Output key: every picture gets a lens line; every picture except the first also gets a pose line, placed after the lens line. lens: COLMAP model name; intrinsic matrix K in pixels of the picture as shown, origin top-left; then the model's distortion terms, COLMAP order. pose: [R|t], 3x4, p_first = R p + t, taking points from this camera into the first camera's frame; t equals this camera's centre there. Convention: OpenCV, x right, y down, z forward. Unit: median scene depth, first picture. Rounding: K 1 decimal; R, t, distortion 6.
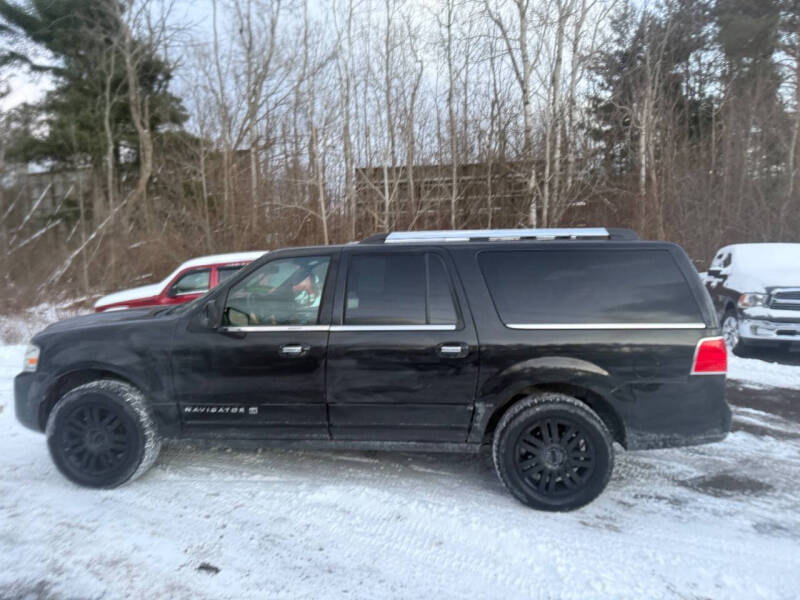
lens RADIAL K [[549.8, 0, 405.4], [0, 549.8, 300.4], [0, 0, 1]] dist [0.001504, -0.002777]
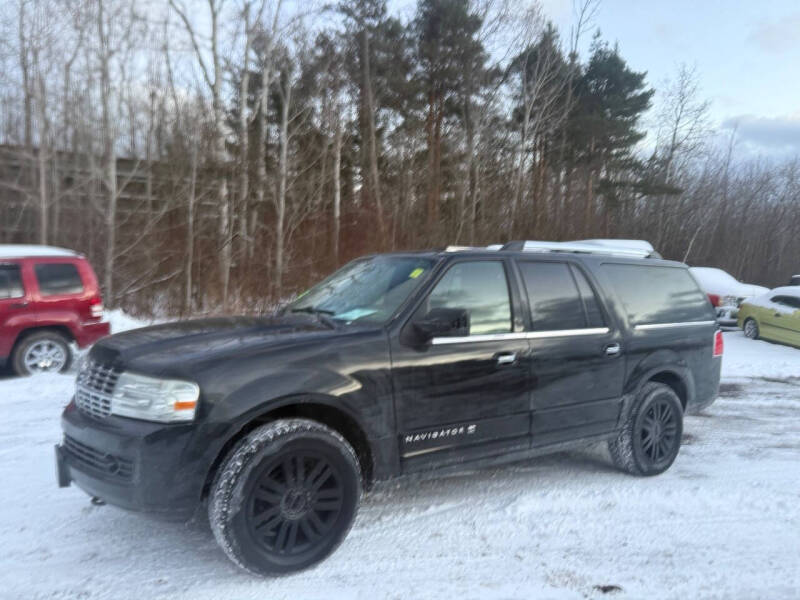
lens RADIAL K [[629.5, 0, 398.0], [0, 629.5, 287.2], [0, 0, 1]] dist [-0.007478, -0.004699]
pose [[0.783661, 0.007051, 0.621148, -0.989985], [0.041982, 0.997048, -0.064284, 0.031991], [-0.619768, 0.076454, 0.781052, 0.259204]]
